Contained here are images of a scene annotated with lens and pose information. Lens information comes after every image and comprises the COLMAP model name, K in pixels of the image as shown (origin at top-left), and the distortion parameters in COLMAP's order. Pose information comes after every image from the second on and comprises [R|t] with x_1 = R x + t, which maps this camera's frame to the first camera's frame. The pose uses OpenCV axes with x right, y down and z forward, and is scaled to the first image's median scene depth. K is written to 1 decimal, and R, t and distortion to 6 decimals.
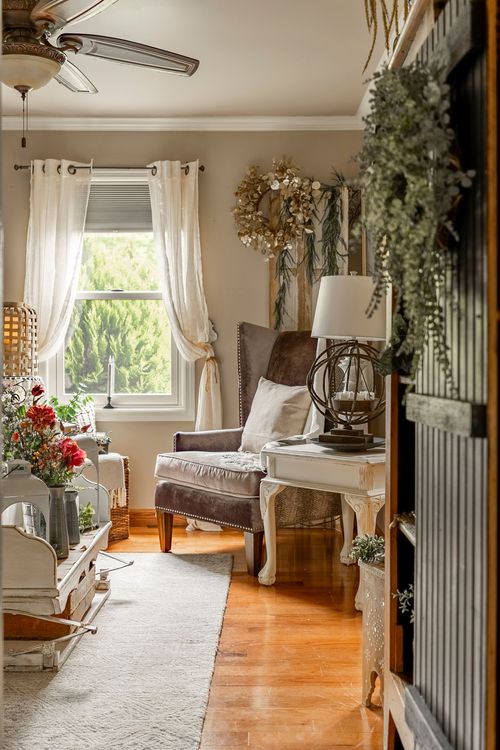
lens RADIAL K [[1022.5, 0, 250.0], [0, 1022.5, 375.0], [0, 0, 1]] dist [0.003473, -0.036113]
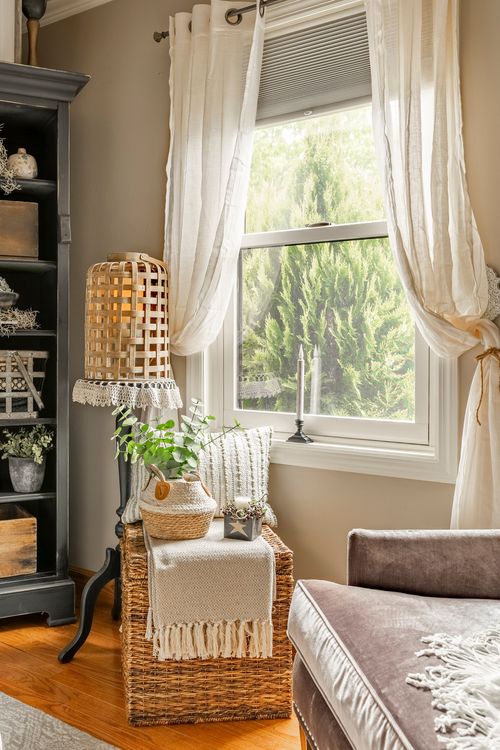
lens RADIAL K [[705.4, 0, 194.9], [0, 705.4, 342.8], [0, 0, 1]] dist [0.001105, 0.000293]
pose [[0.789257, 0.005843, -0.614035, 0.050372], [-0.017838, 0.999751, -0.013414, -0.013948], [0.613803, 0.021540, 0.789165, 0.672129]]
